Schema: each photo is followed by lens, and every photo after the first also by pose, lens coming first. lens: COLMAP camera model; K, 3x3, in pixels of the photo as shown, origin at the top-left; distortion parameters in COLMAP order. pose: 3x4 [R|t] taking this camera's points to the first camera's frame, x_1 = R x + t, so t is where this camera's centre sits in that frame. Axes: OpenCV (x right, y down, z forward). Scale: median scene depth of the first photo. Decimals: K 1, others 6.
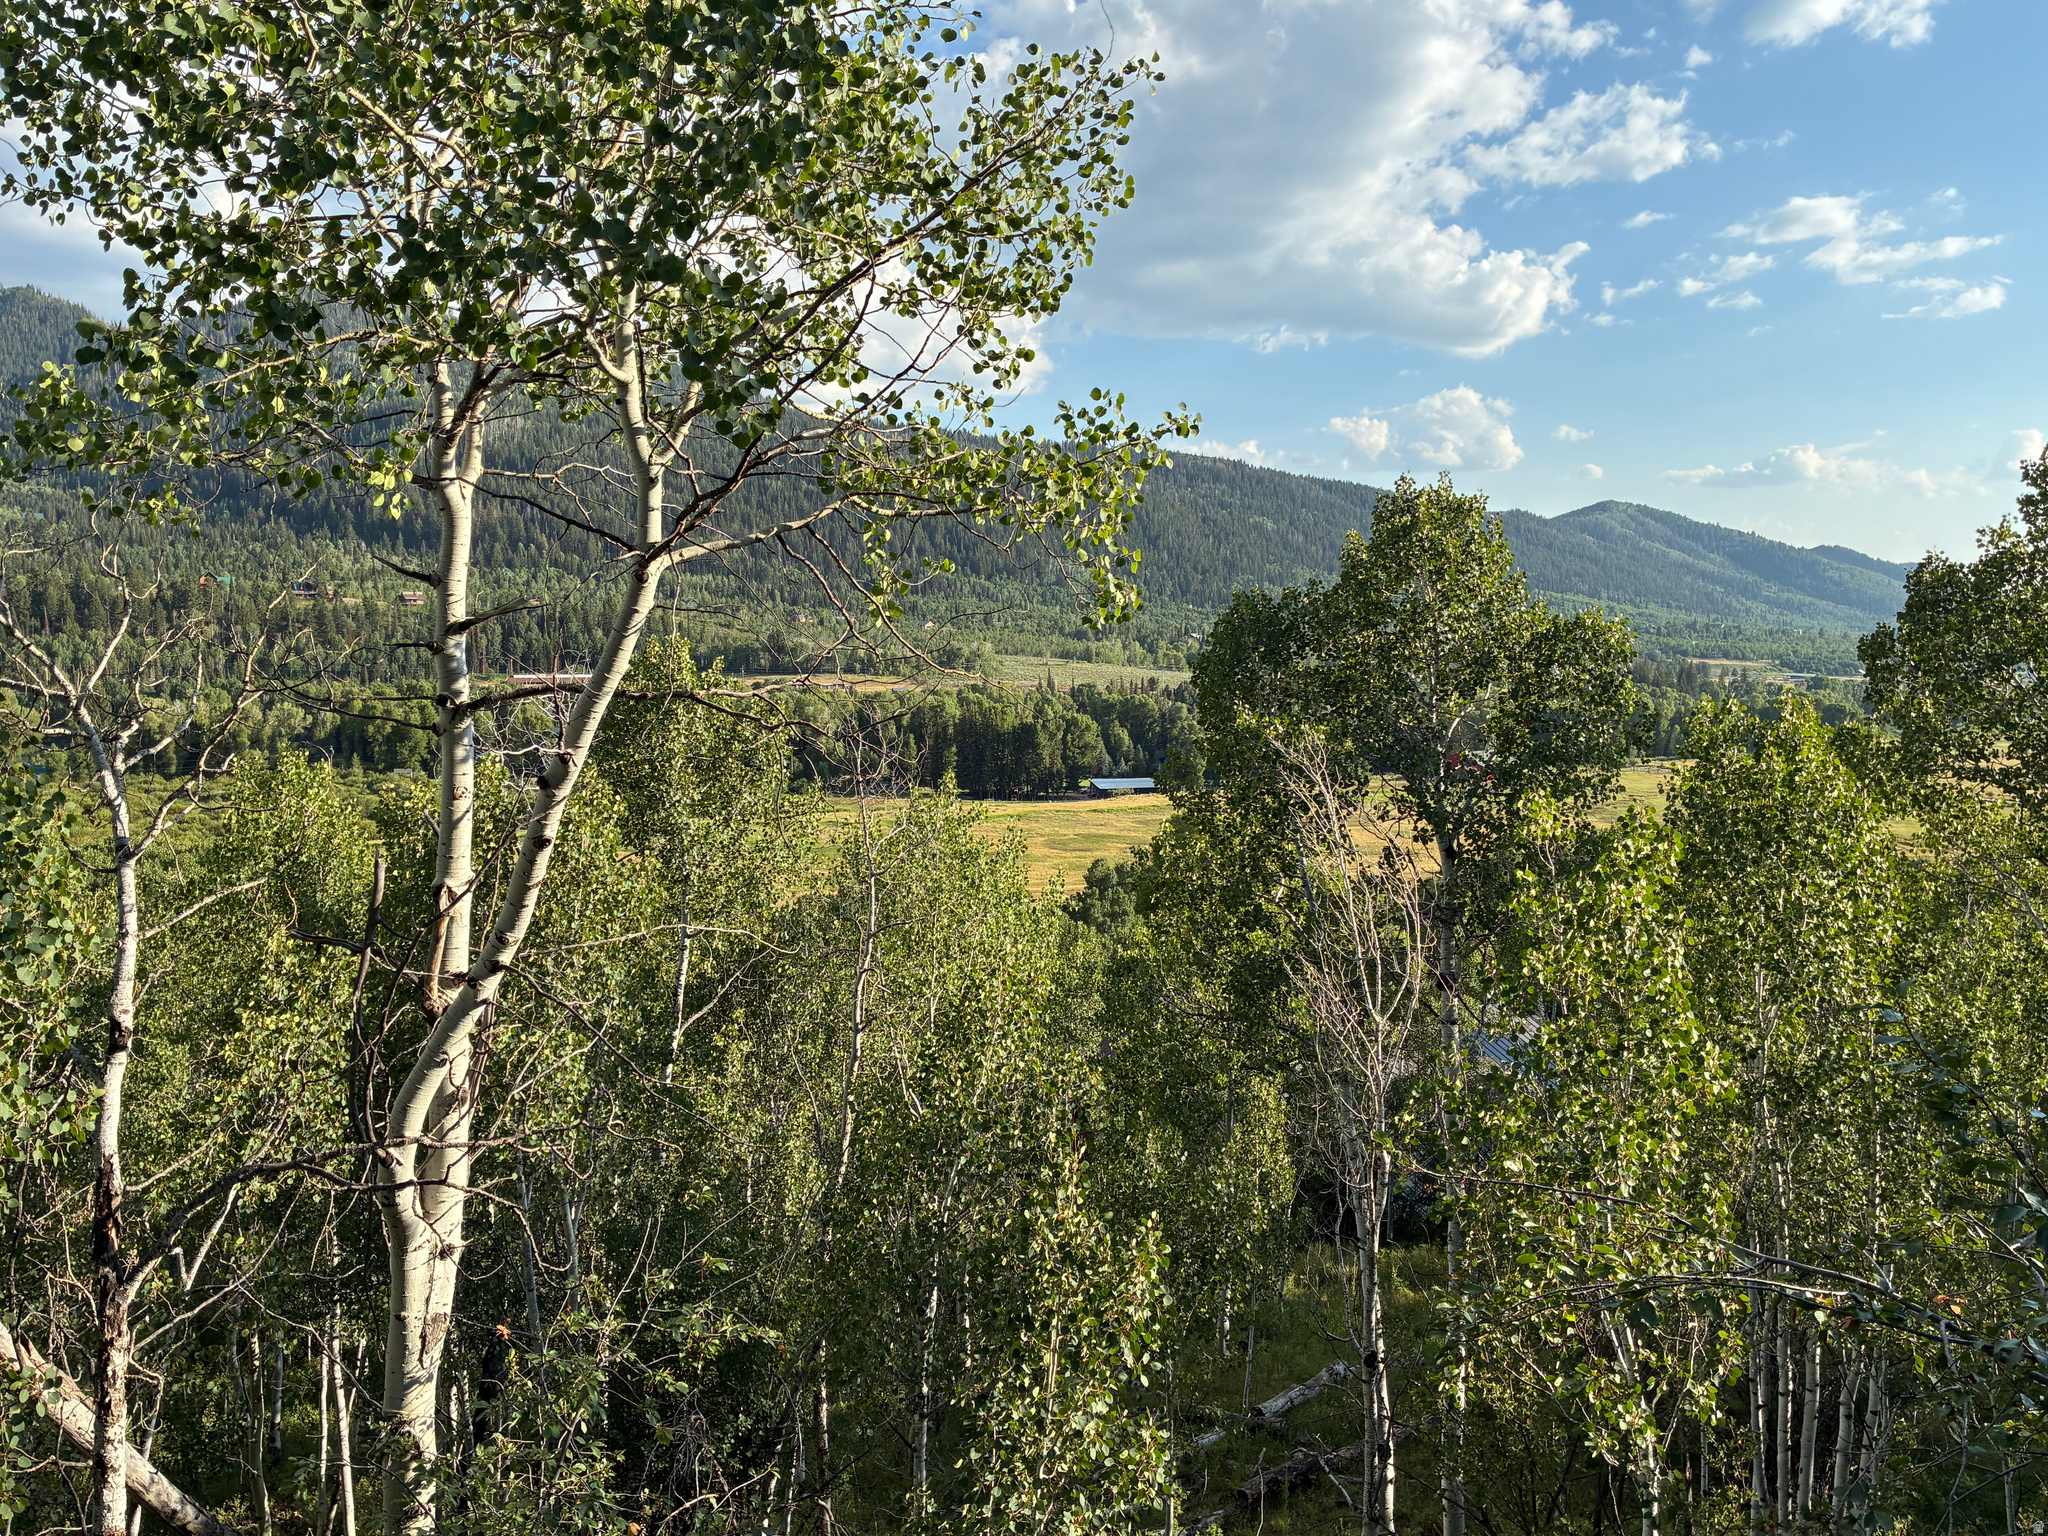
lens RADIAL K [[1644.0, 0, 1024.0], [0, 1644.0, 768.0], [0, 0, 1]] dist [0.001359, -0.003345]
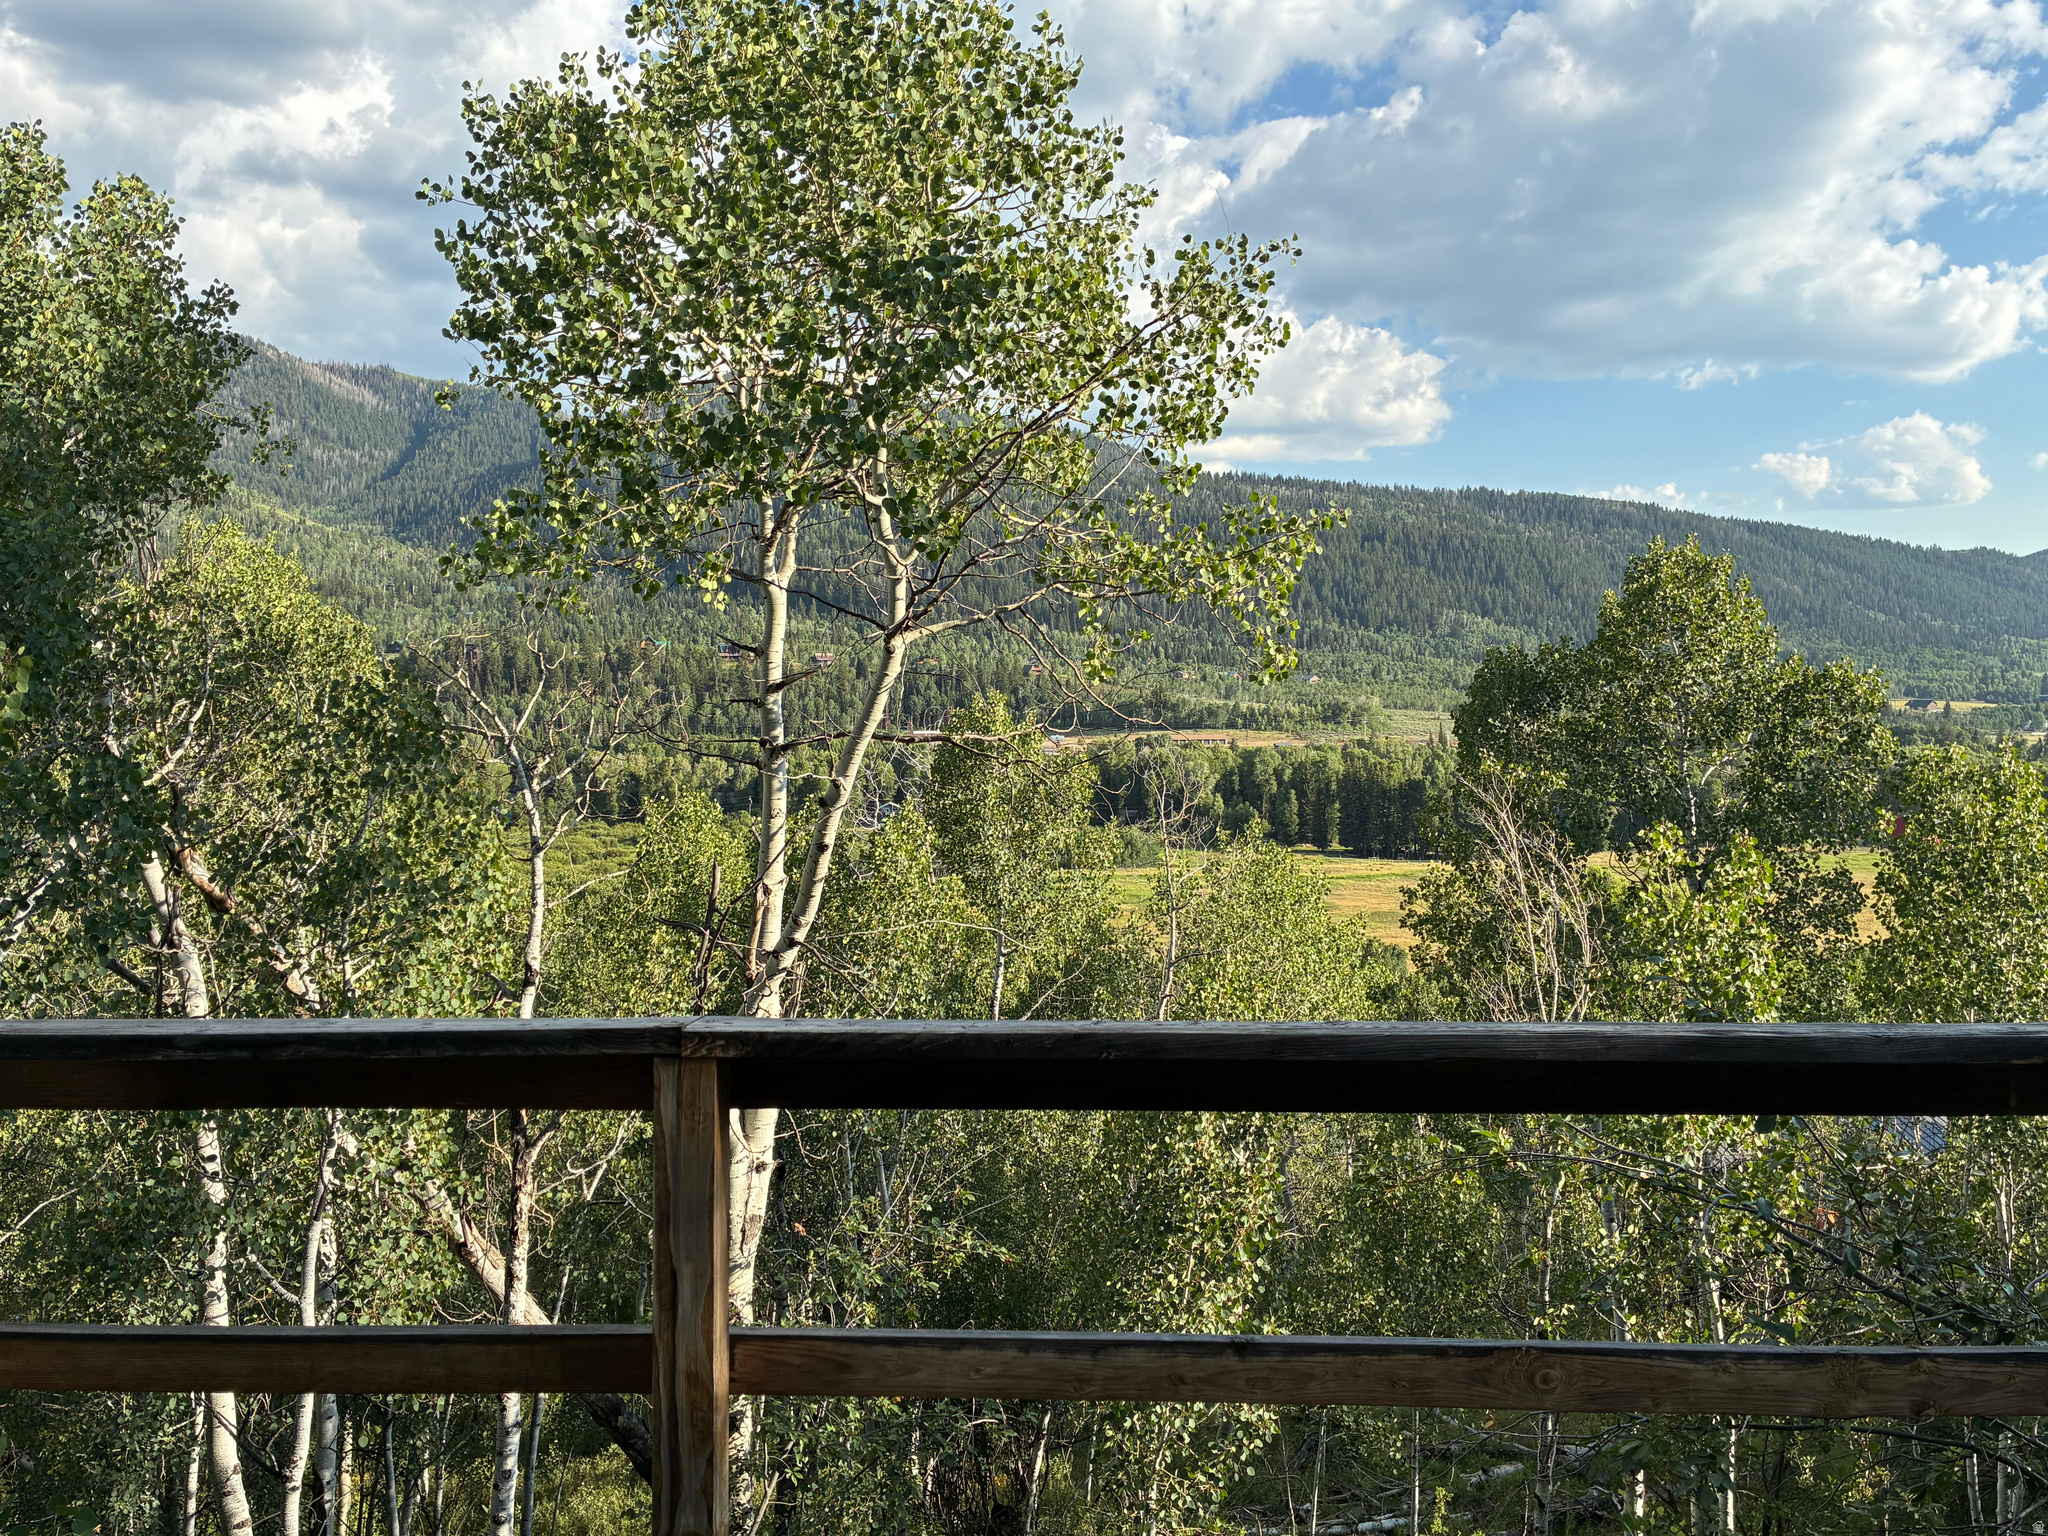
lens RADIAL K [[1644.2, 0, 1025.4], [0, 1644.2, 778.3], [0, 0, 1]] dist [0.001623, -0.005353]
pose [[0.972677, 0.006037, -0.232083, 0.153984], [-0.012404, 0.999585, -0.025984, 0.018721], [0.231830, 0.028153, 0.972349, -0.227915]]
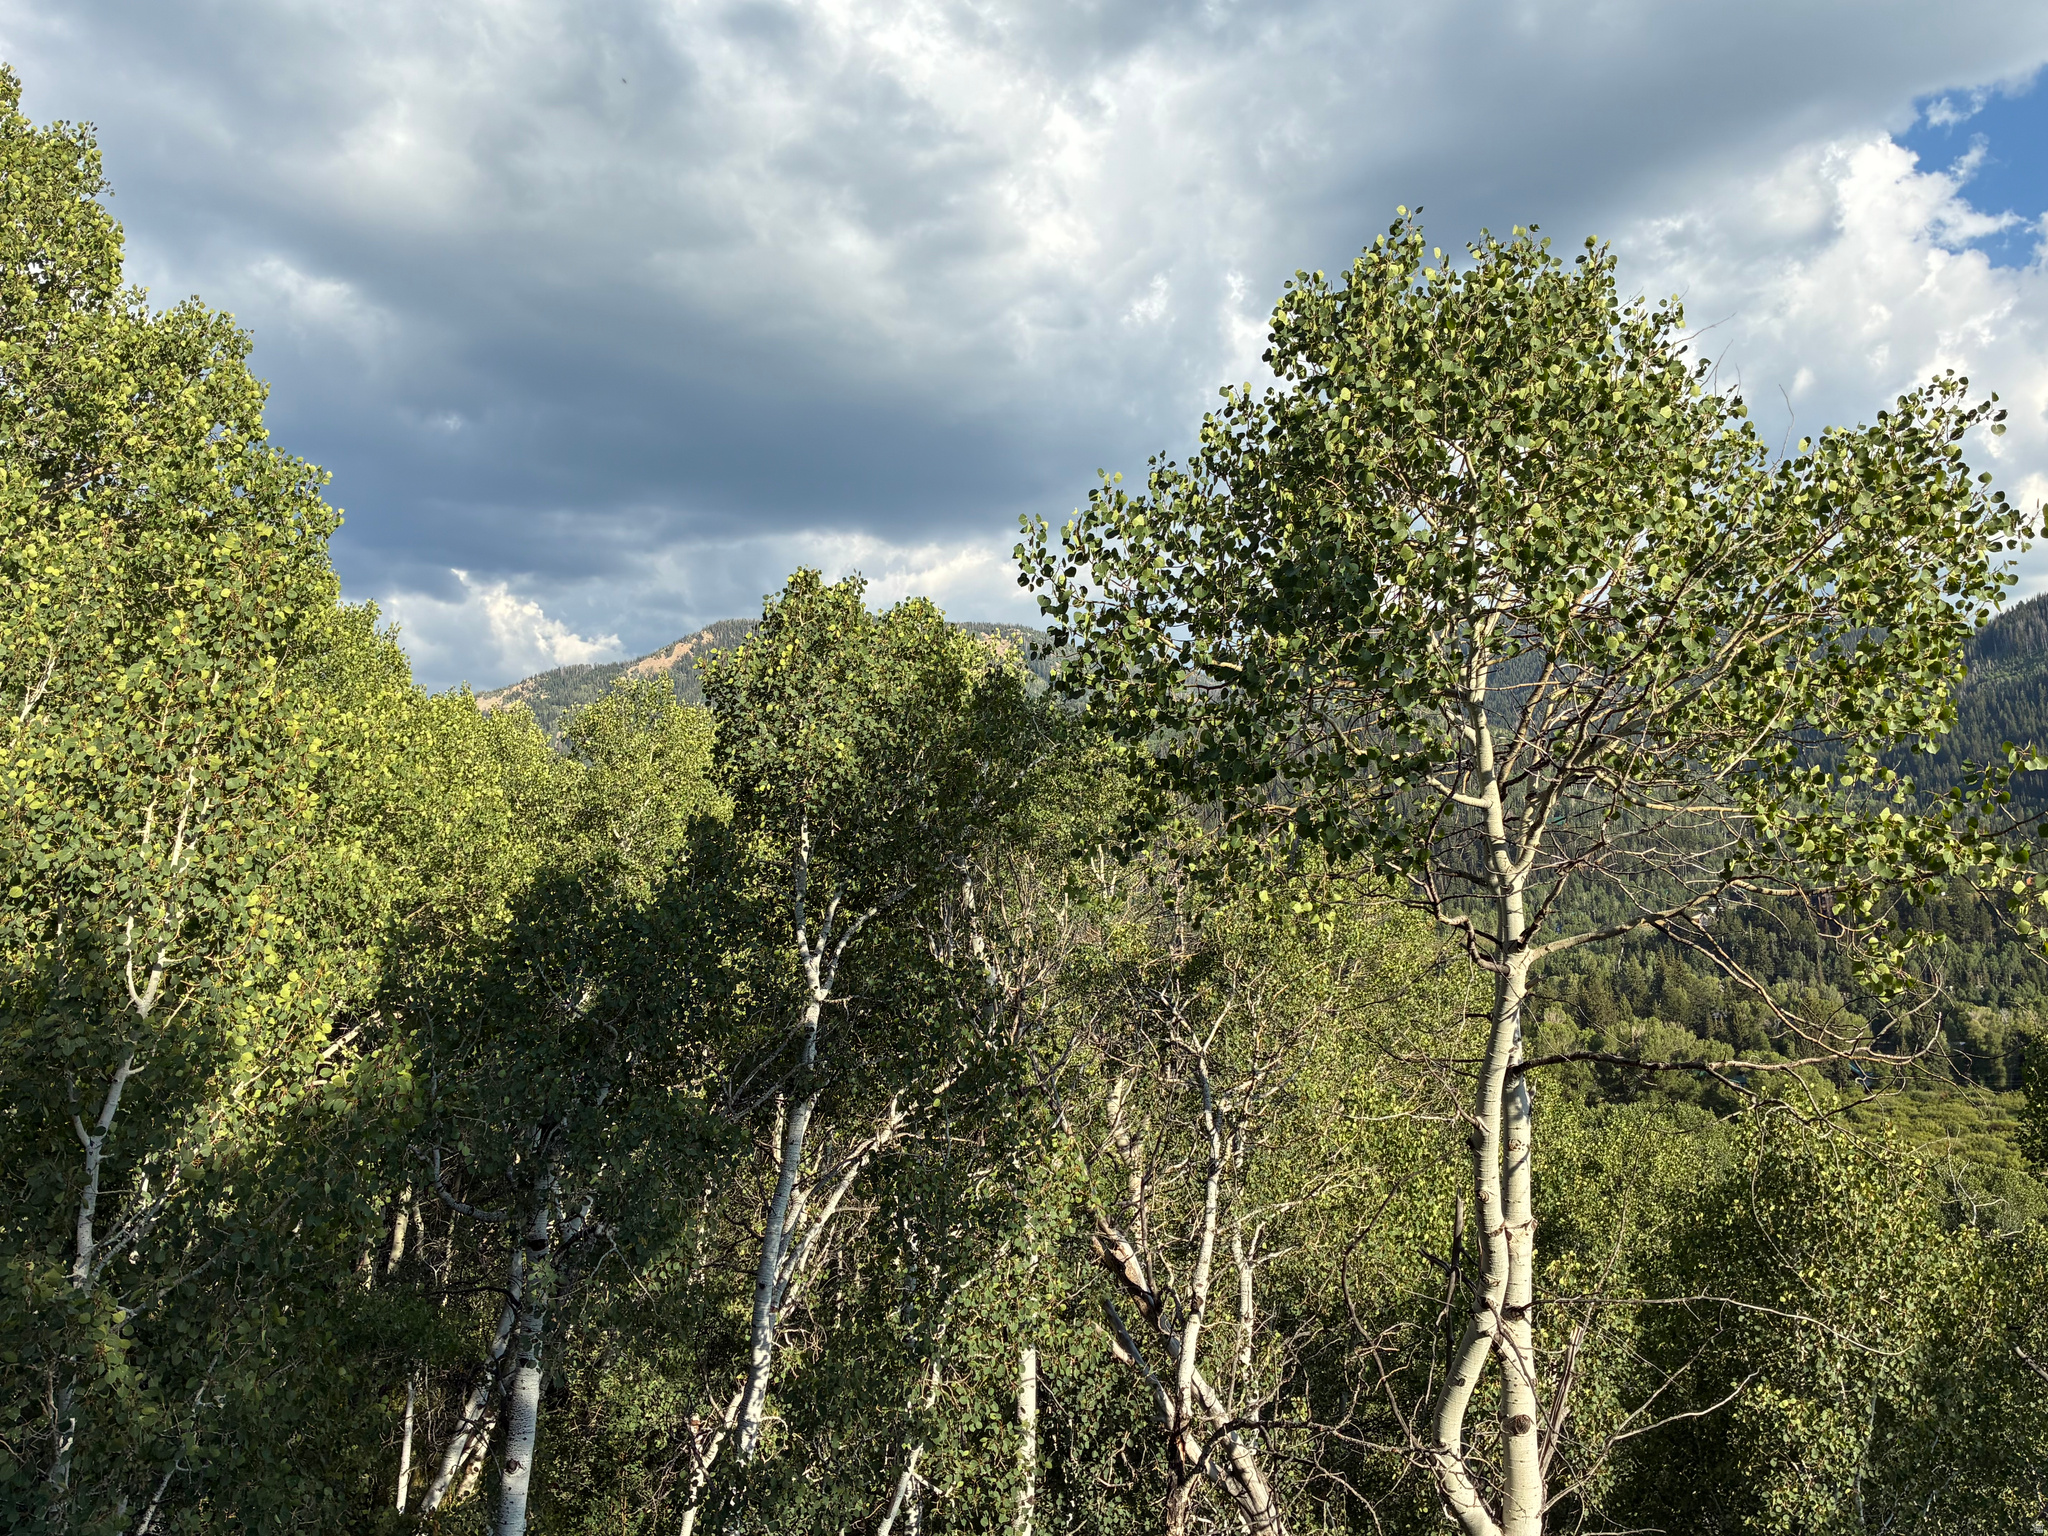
lens RADIAL K [[1598.1, 0, 1018.8], [0, 1598.1, 760.8], [0, 0, 1]] dist [0.010553, 0.003209]
pose [[0.512424, -0.123055, -0.849870, 0.474014], [-0.042389, 0.984849, -0.168156, -0.046207], [0.857686, 0.122192, 0.499443, 0.093322]]
